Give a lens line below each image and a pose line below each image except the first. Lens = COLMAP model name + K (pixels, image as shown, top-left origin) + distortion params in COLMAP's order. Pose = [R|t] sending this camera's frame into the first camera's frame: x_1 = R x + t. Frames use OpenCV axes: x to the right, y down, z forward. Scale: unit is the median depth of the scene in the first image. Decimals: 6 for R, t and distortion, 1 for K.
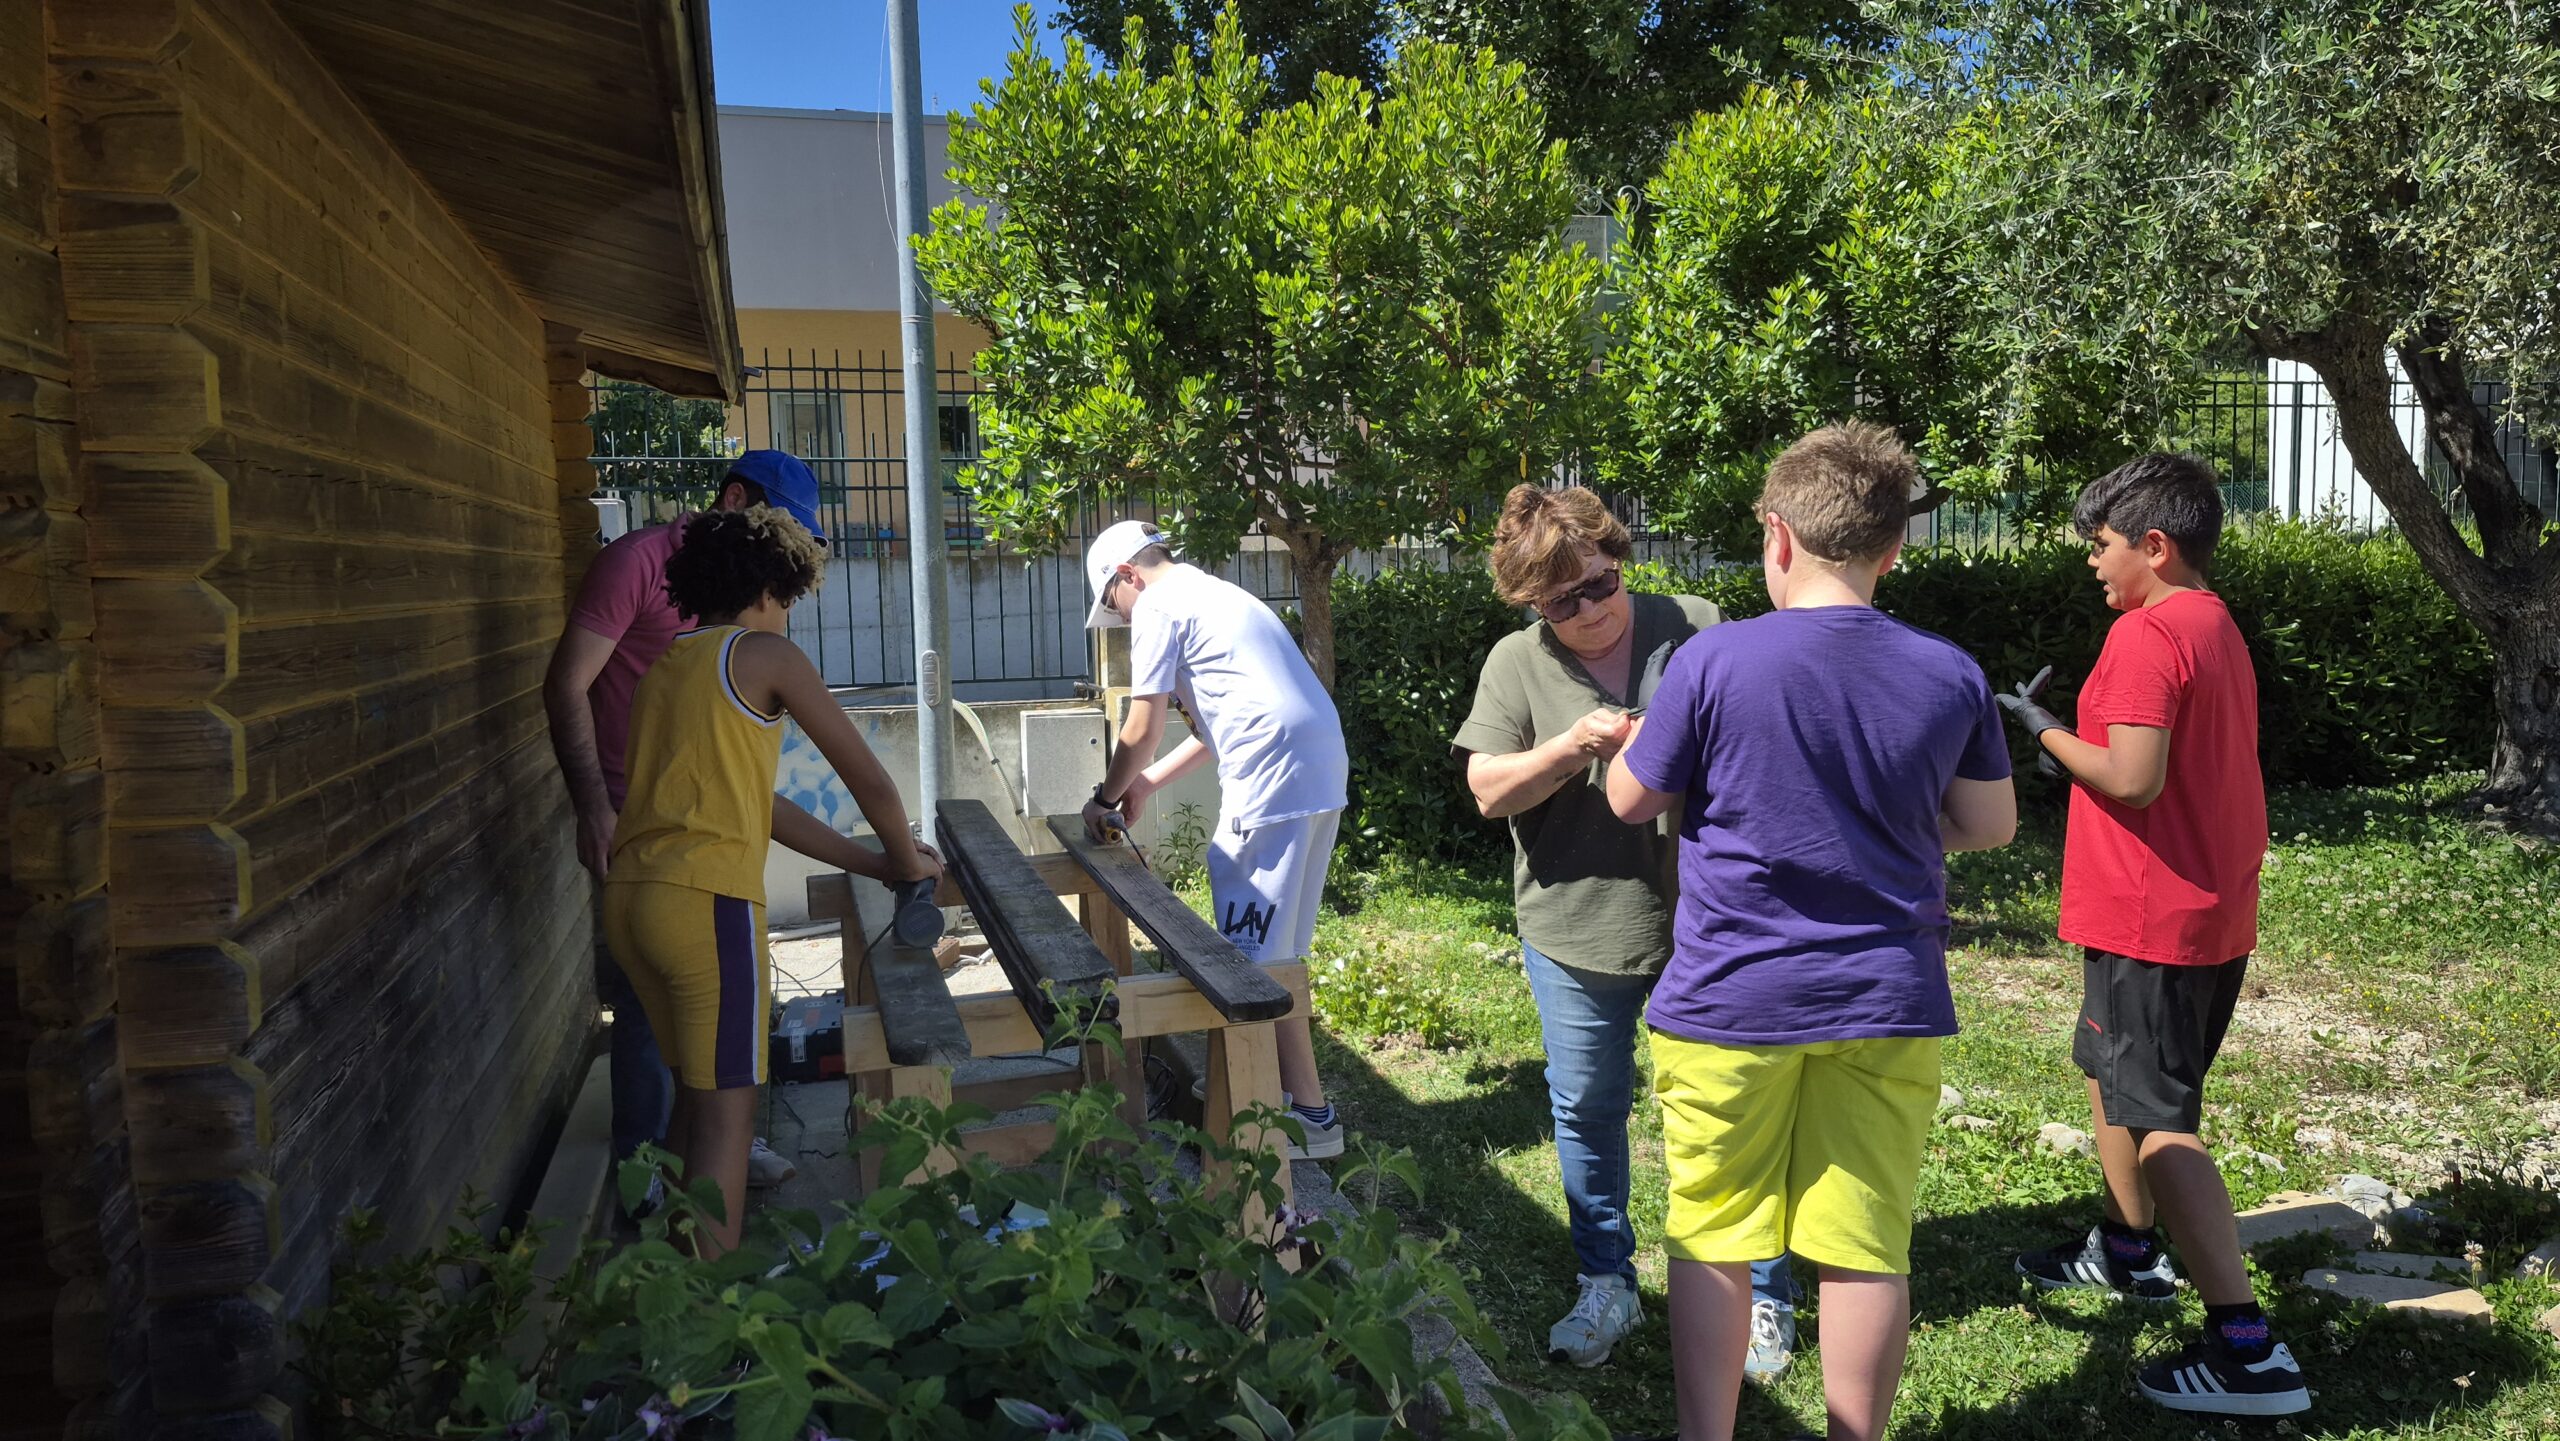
lens RADIAL K [[1706.3, 0, 1325.9], [0, 1706.3, 731.4], [0, 0, 1]] dist [0.075852, -0.072129]
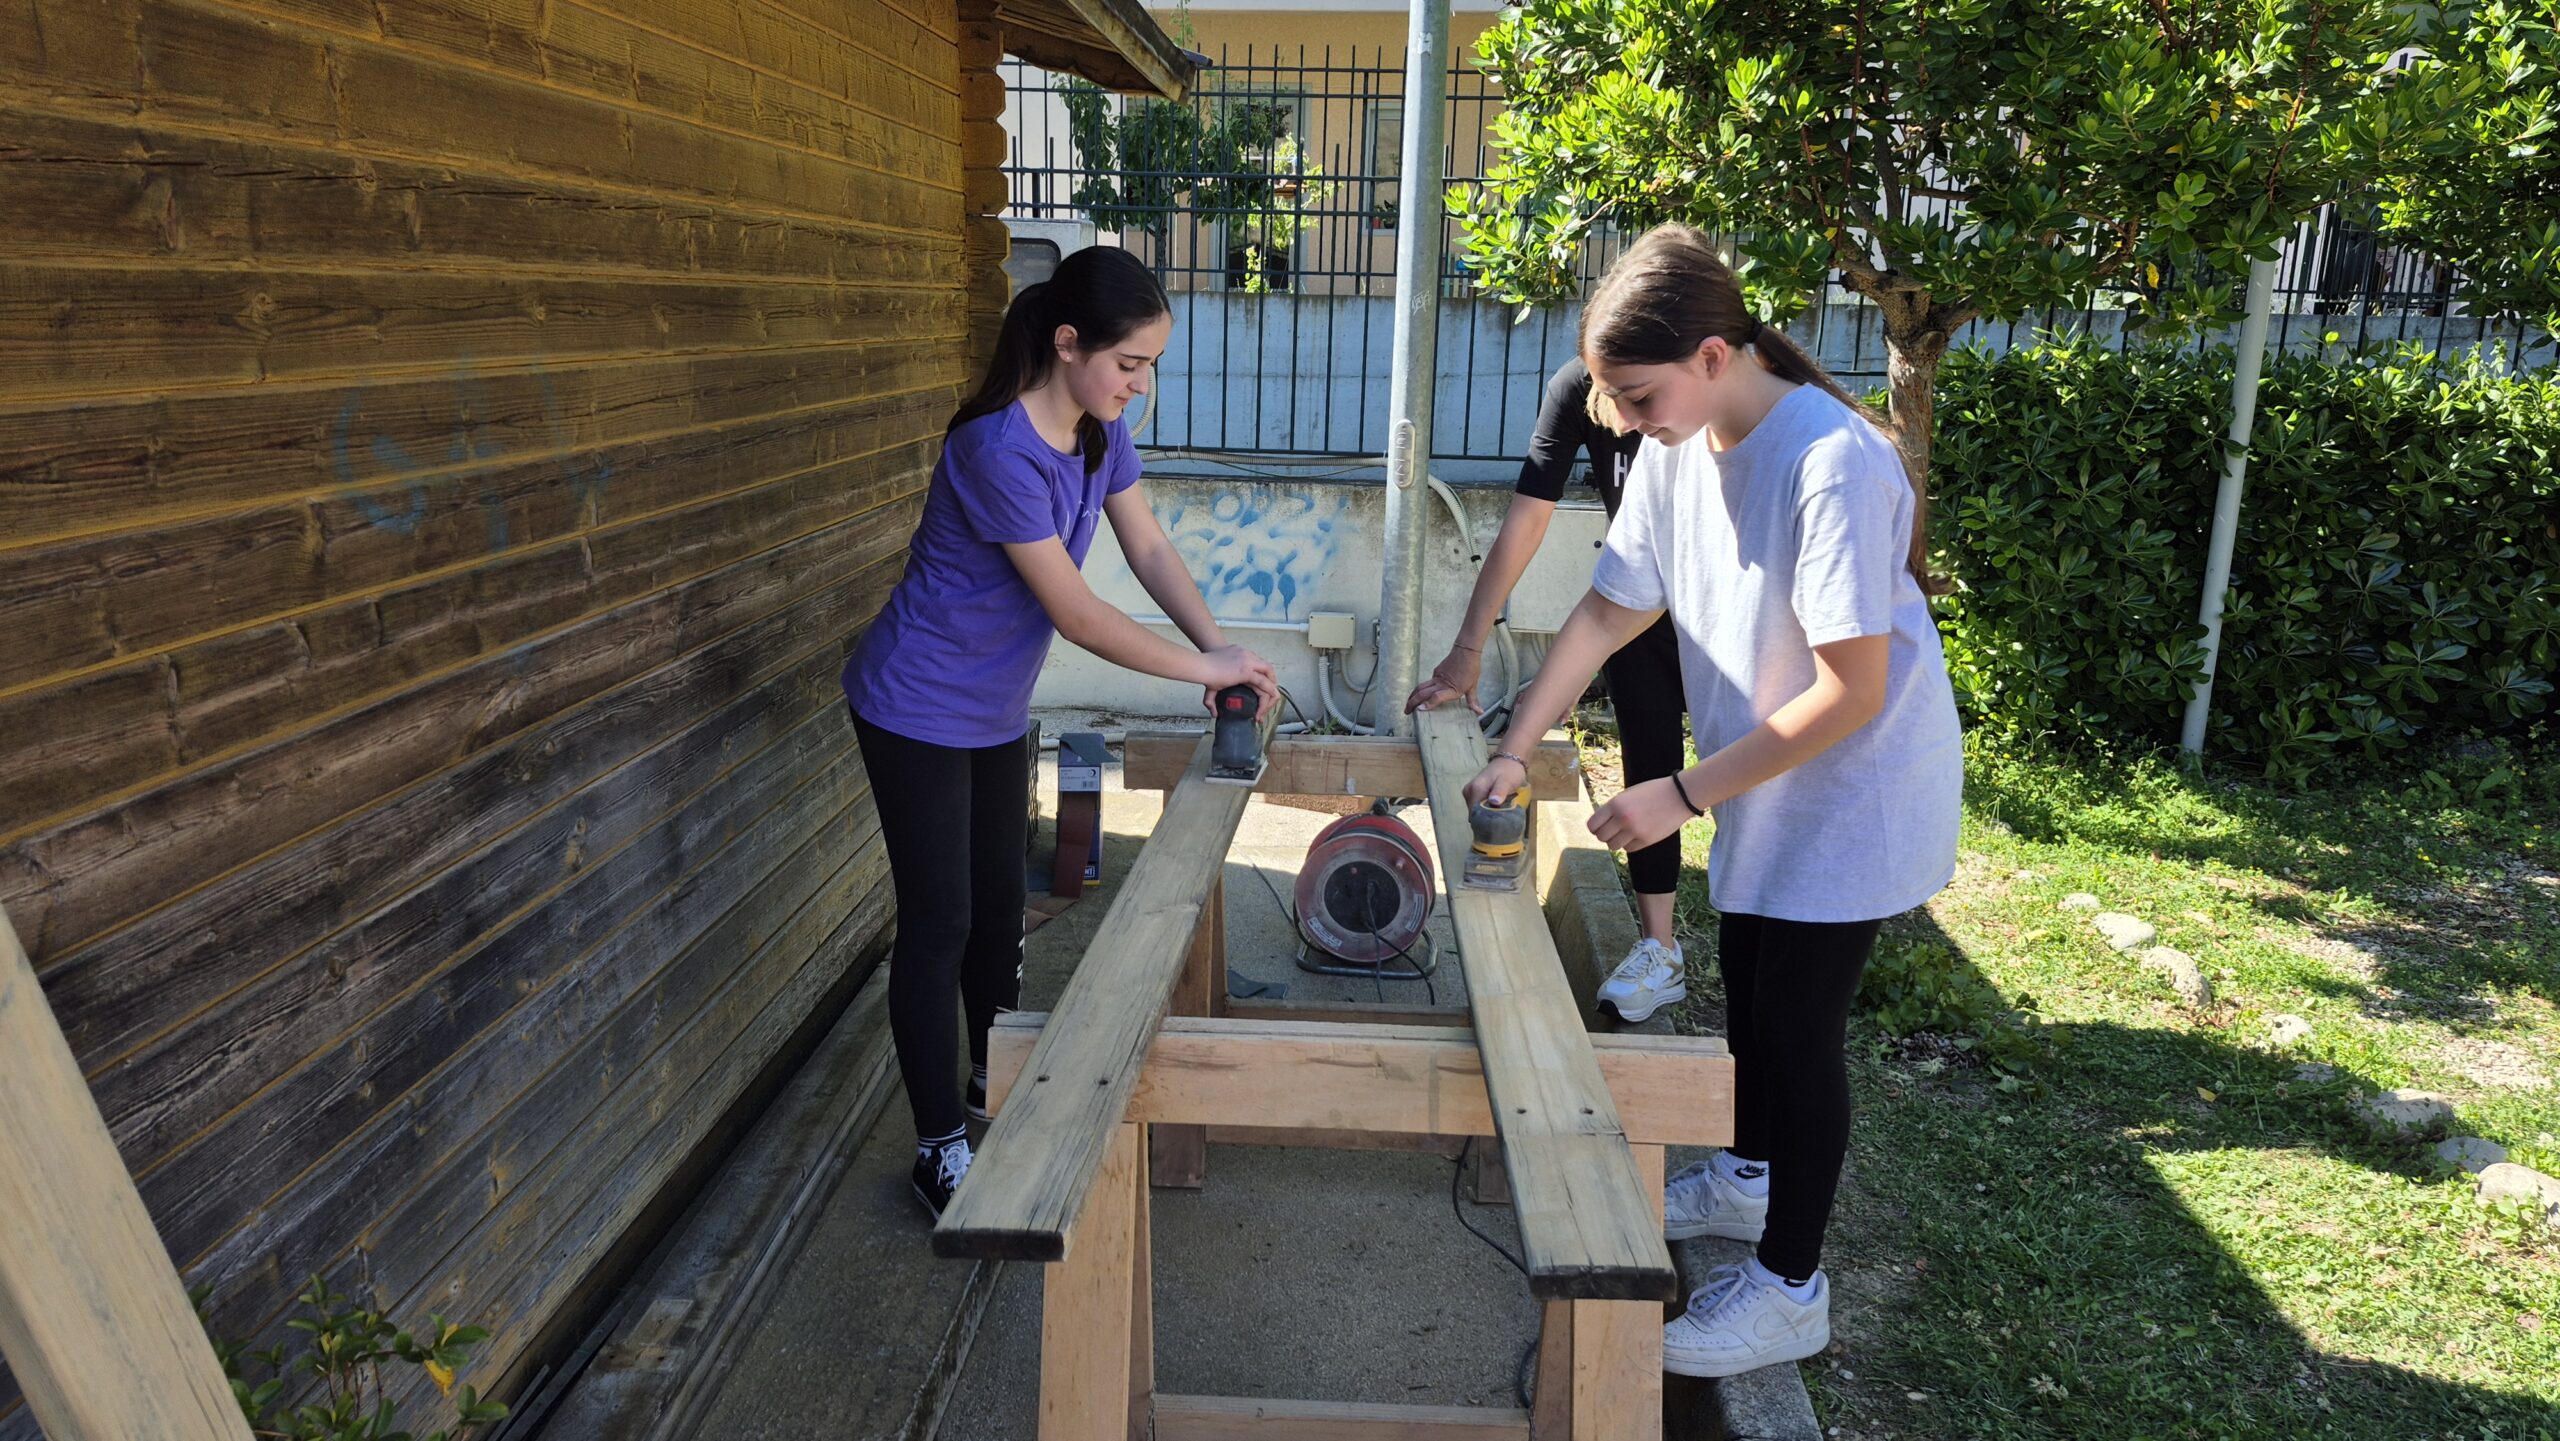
lens RADIAL K [[1757.6, 0, 1257.9], [0, 1757.6, 734.2], [0, 0, 1]] dist [0.059025, -0.085423]
pose [[0.928340, 0.131713, -0.347616, 0.018410], [-0.080780, 0.984256, 0.157209, -0.028372], [0.362850, -0.117863, 0.924364, 0.192041]]
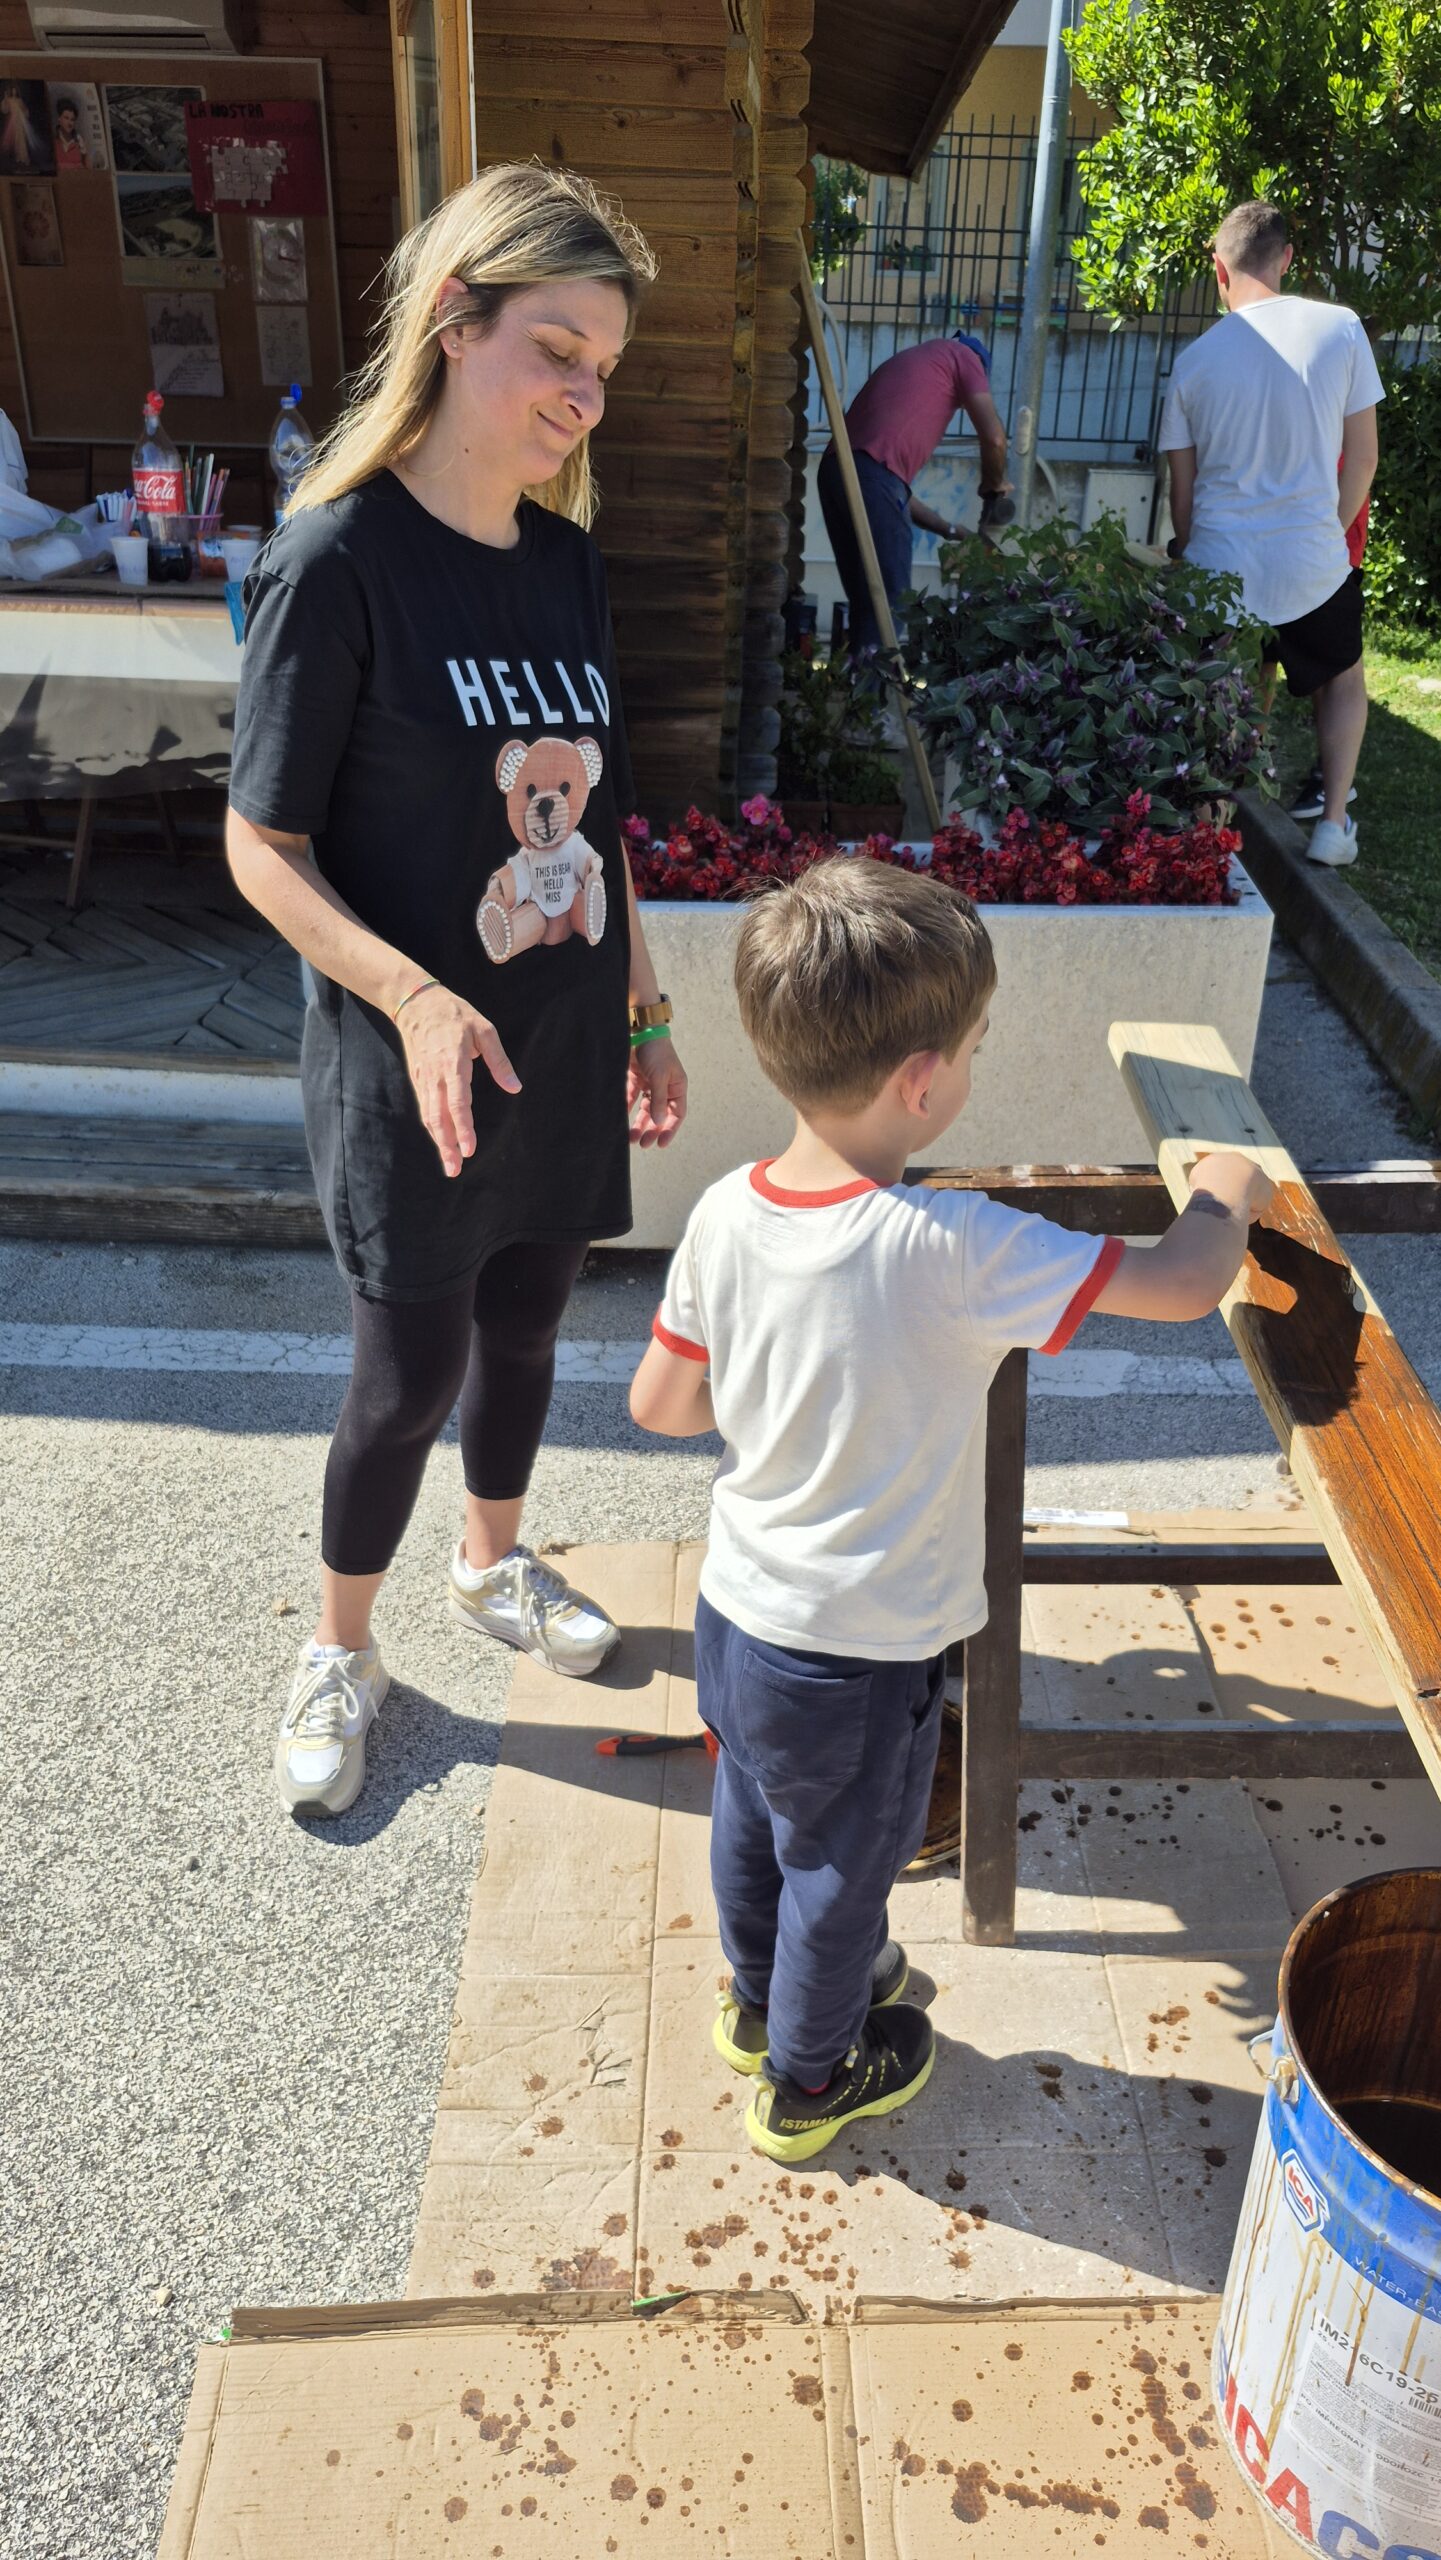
lens RADIAL K [[1809.6, 0, 720.5], [0, 1809.6, 1280.0], [0, 0, 1]] dist [0.071679, -0.094508]
pose [[0.935800, 0.195481, -0.293370, 0.089029], [-0.077309, 0.925717, 0.370231, 0.076201], [0.343951, -0.323782, 0.881398, -0.535909]]
